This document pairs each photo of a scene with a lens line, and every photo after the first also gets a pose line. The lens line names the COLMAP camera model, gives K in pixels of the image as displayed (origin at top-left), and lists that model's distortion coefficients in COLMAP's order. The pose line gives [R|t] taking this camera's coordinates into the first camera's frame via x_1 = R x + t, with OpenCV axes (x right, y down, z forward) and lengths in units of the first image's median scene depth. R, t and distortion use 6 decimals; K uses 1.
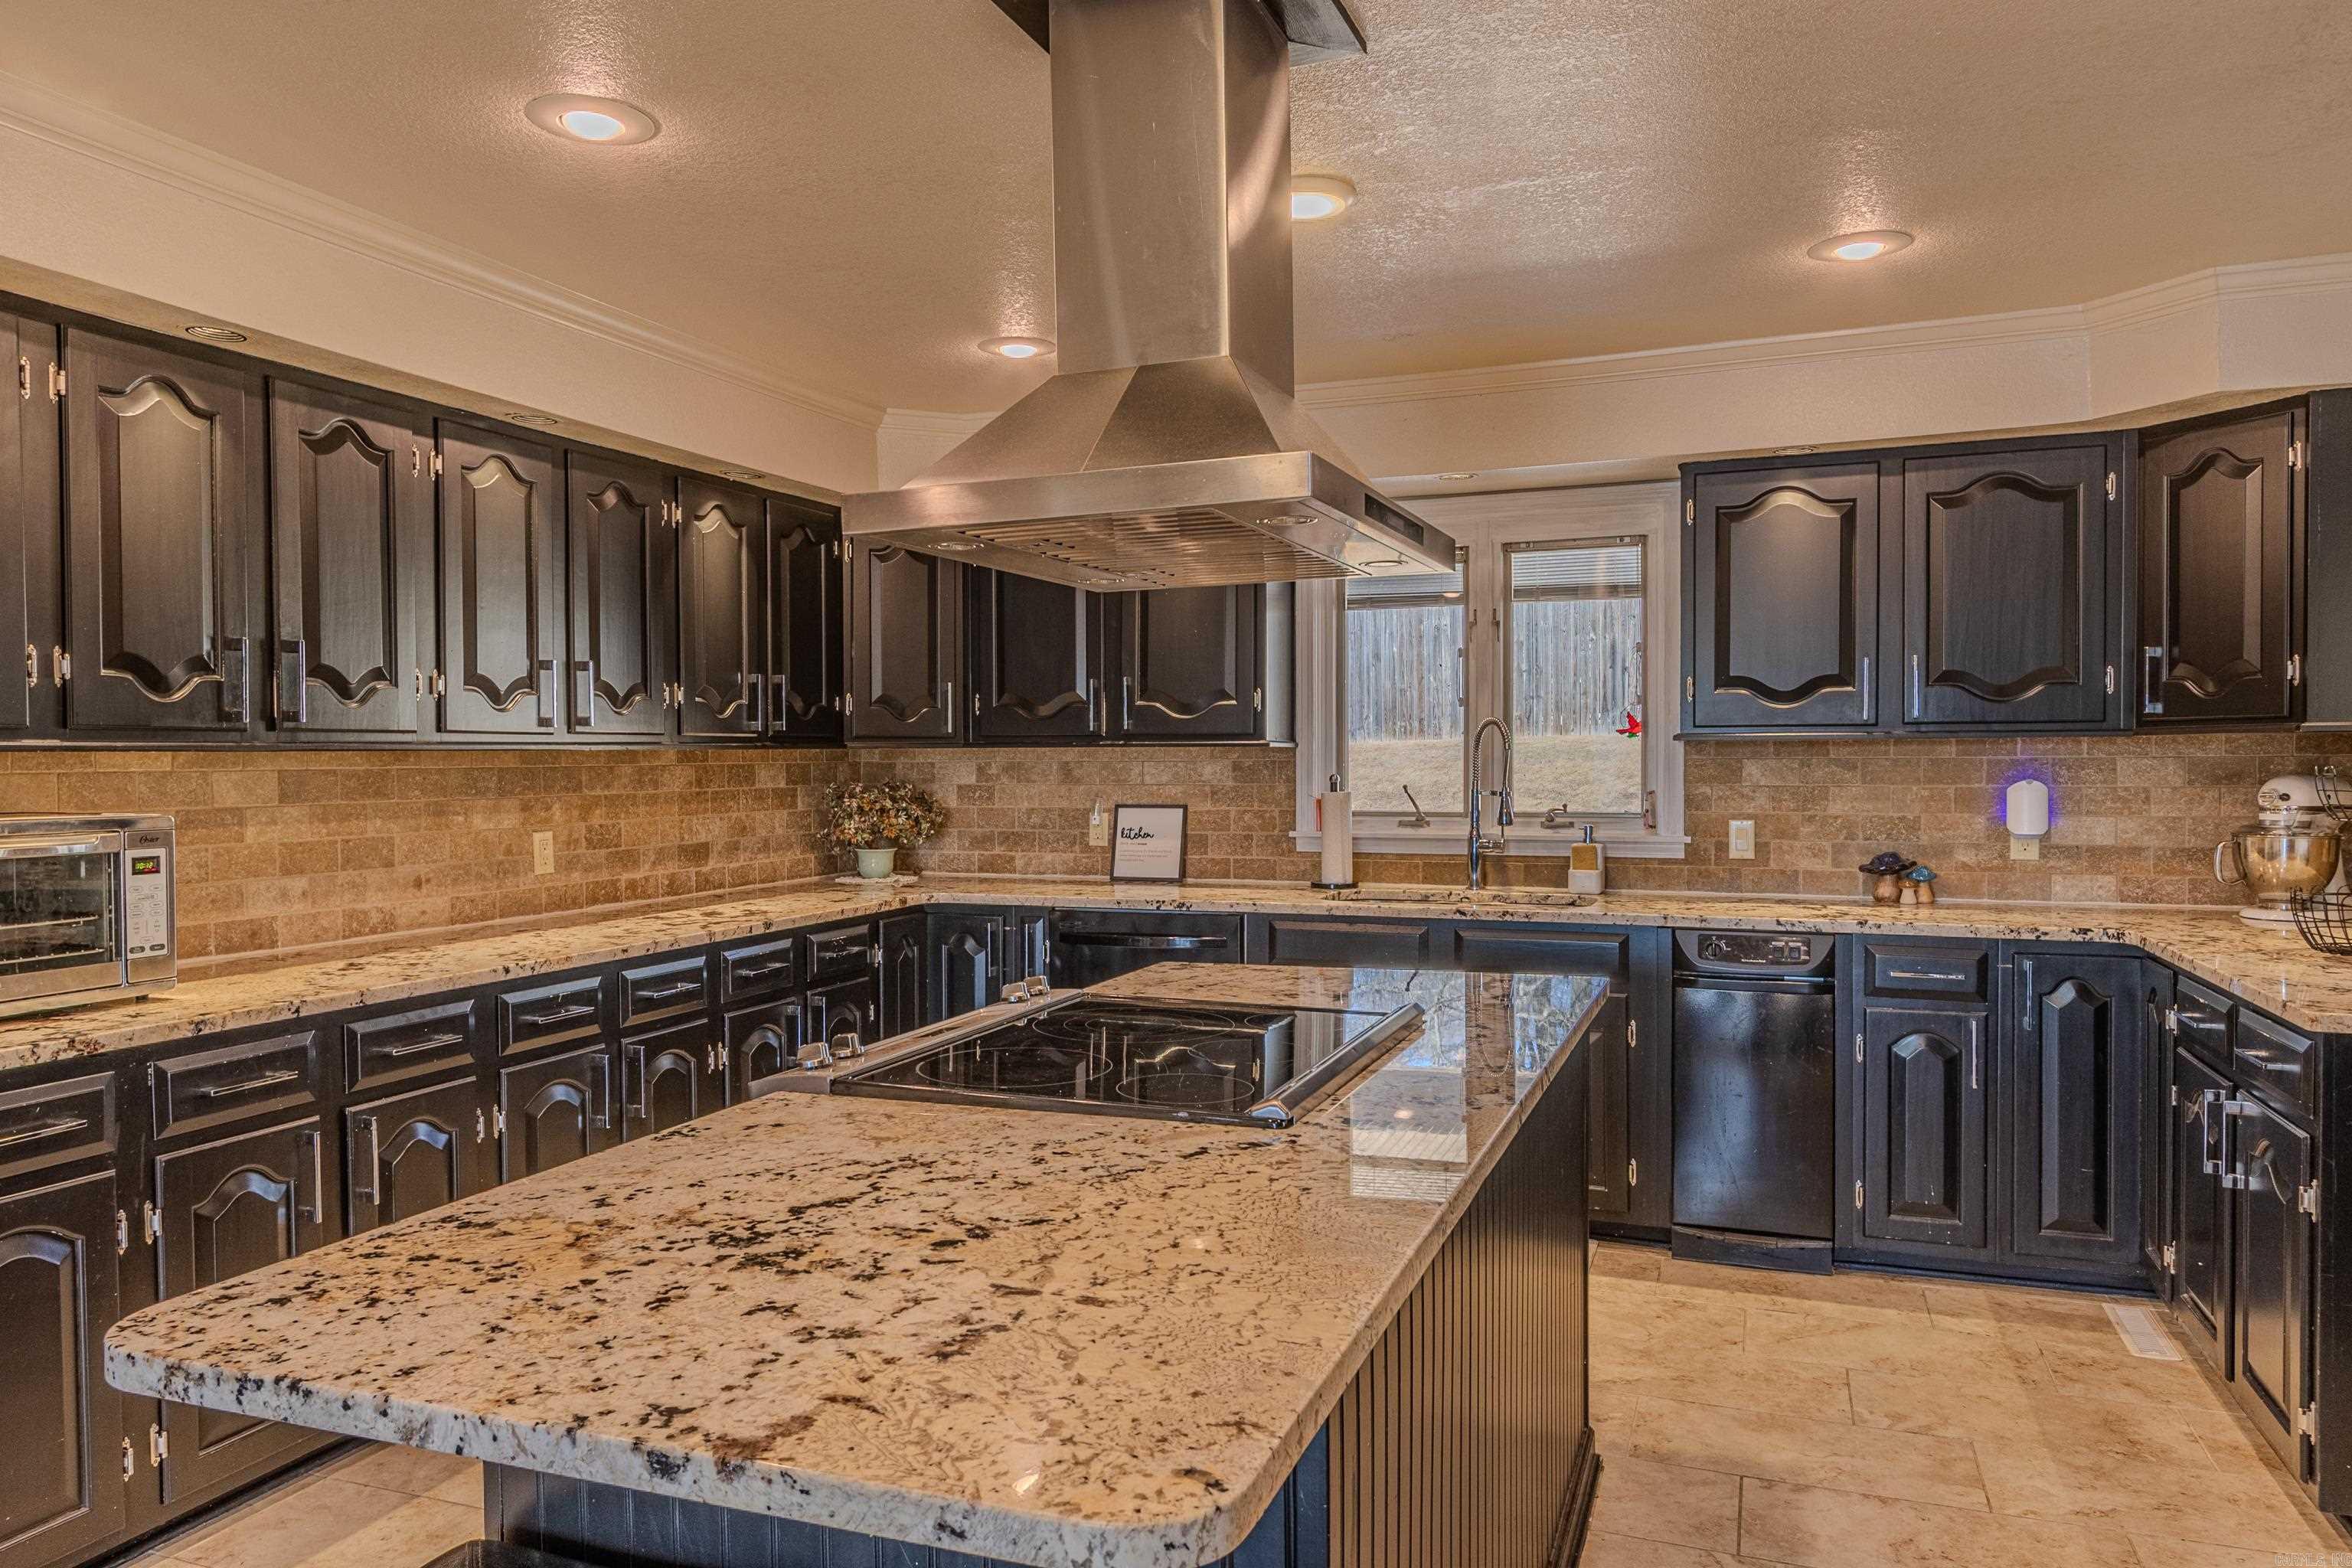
lens RADIAL K [[1550.1, 0, 1176.0], [0, 1550.1, 784.0], [0, 0, 1]] dist [0.000882, 0.000126]
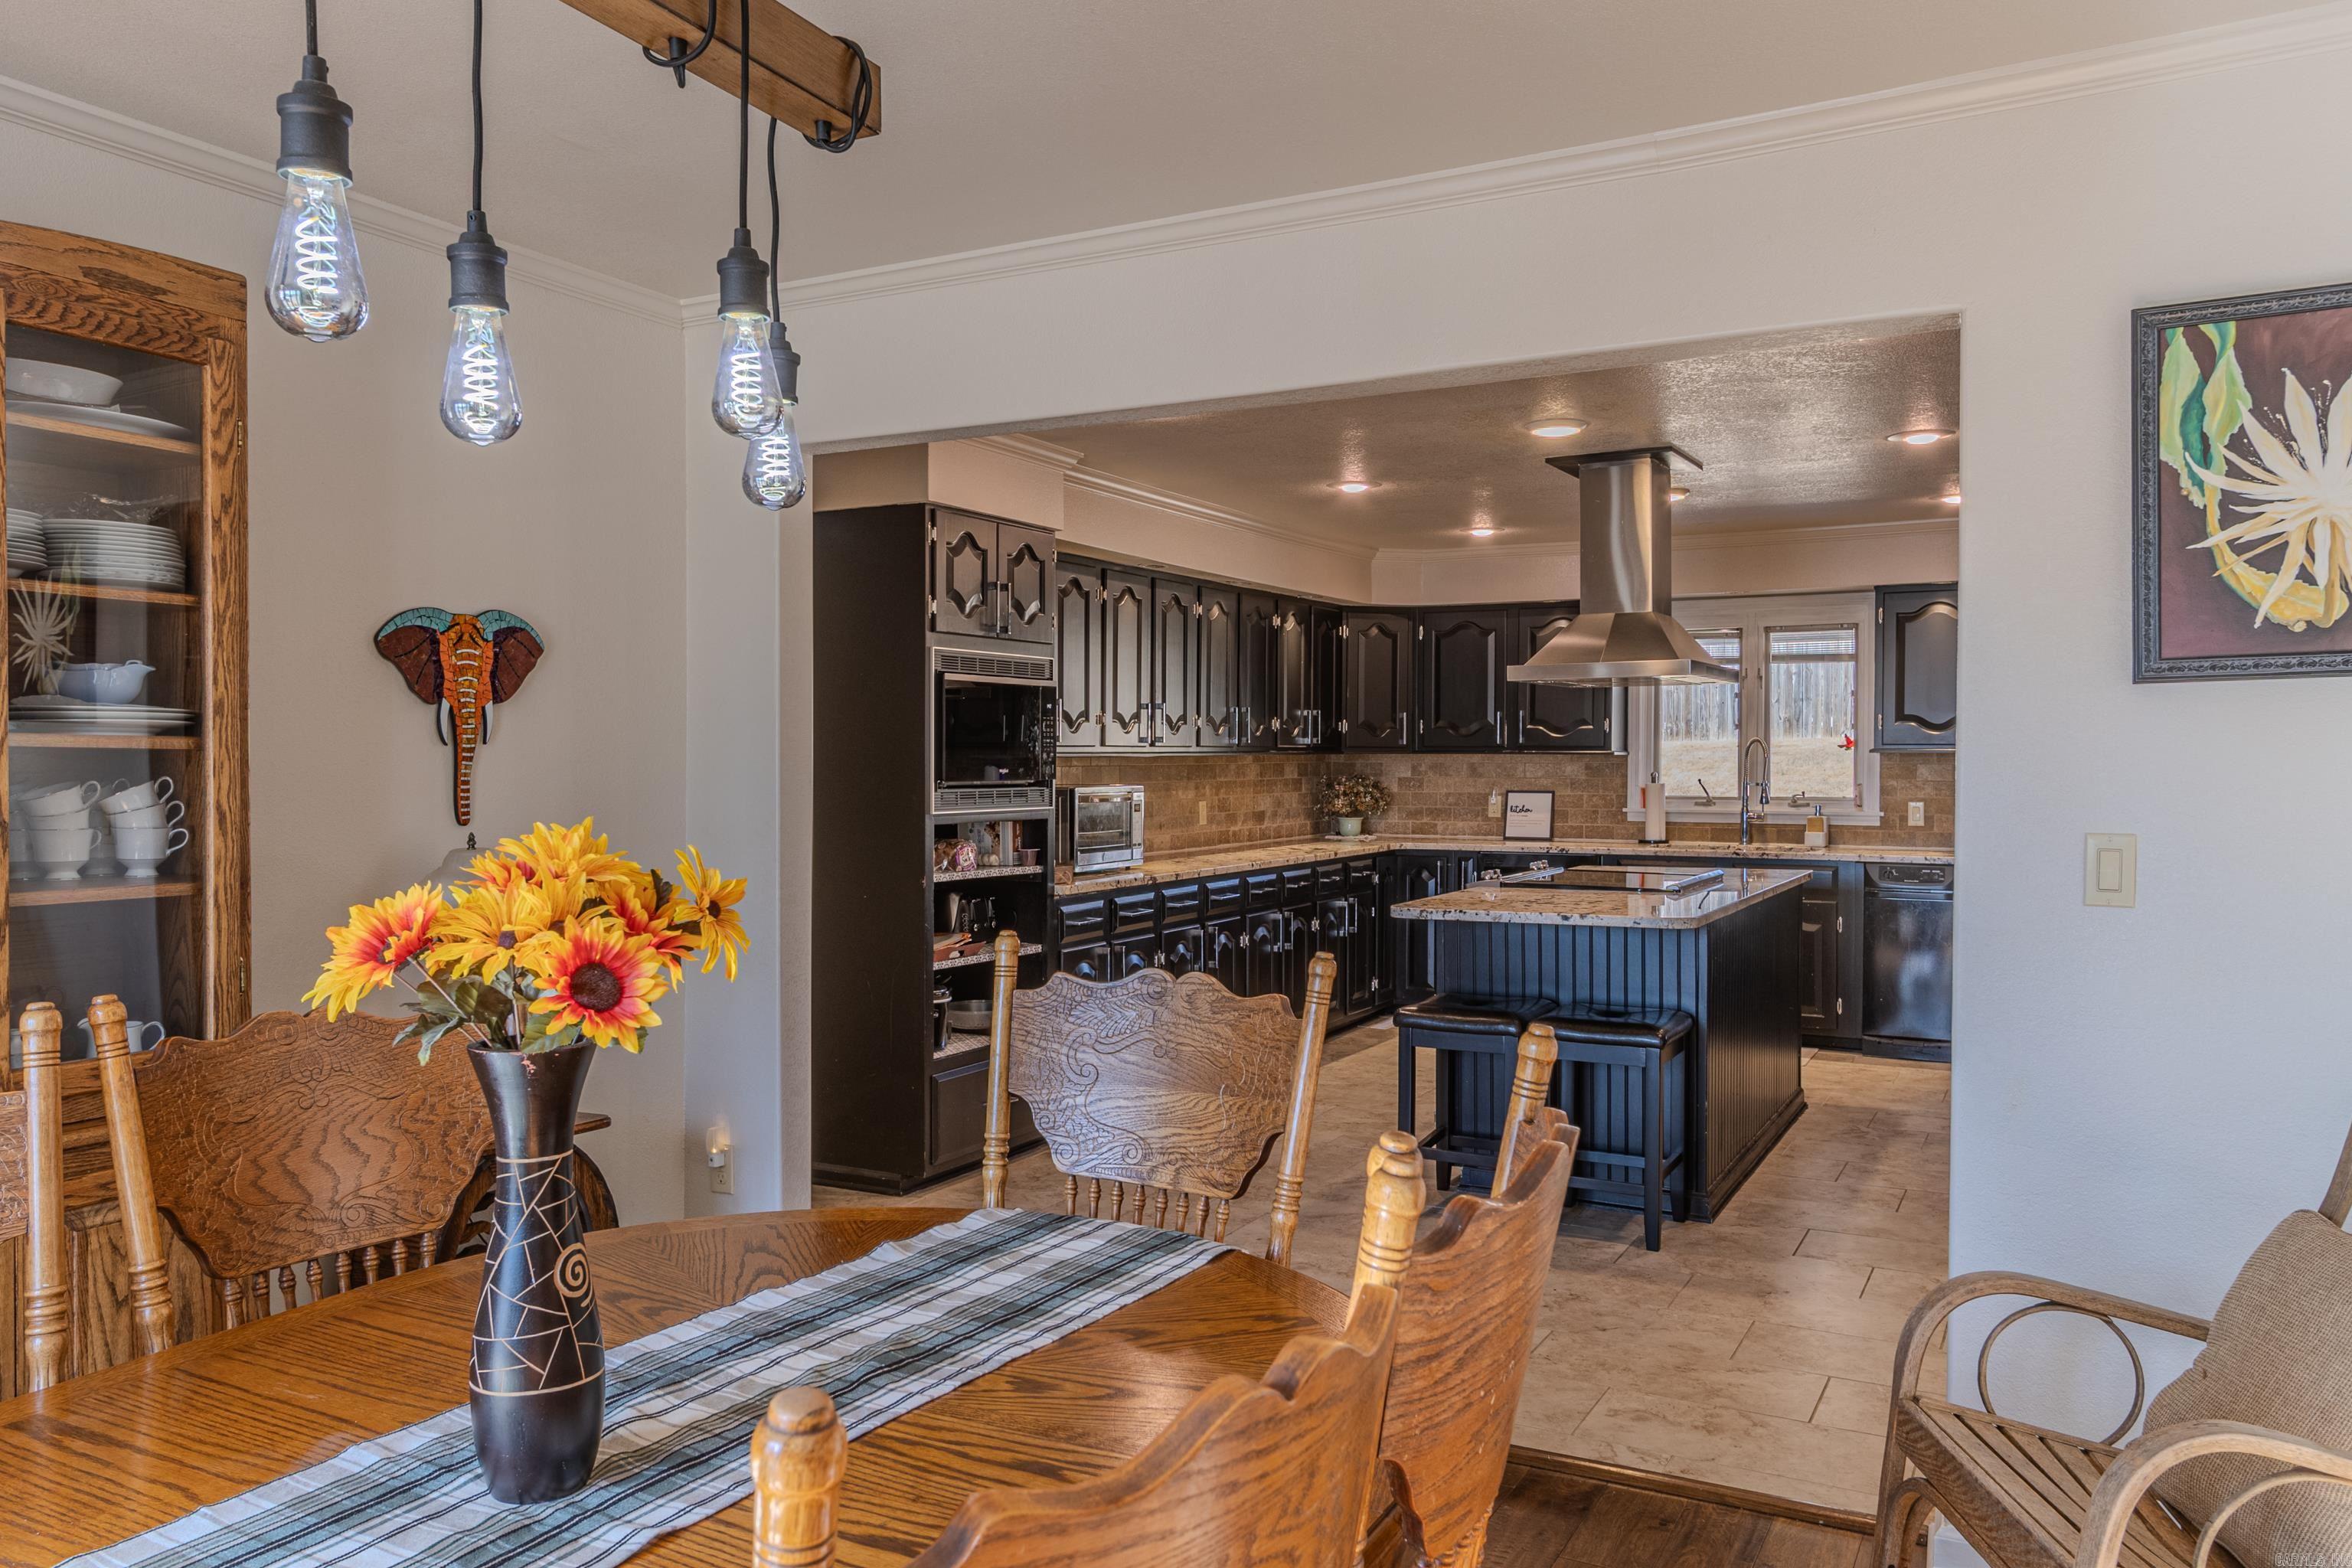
lens RADIAL K [[1696.4, 0, 1176.0], [0, 1696.4, 784.0], [0, 0, 1]] dist [-0.002866, -0.000142]
pose [[0.991375, 0.007654, -0.130831, -0.156584], [-0.007623, 0.999971, 0.000738, 0.008488], [0.130832, 0.000266, 0.991404, -0.791612]]
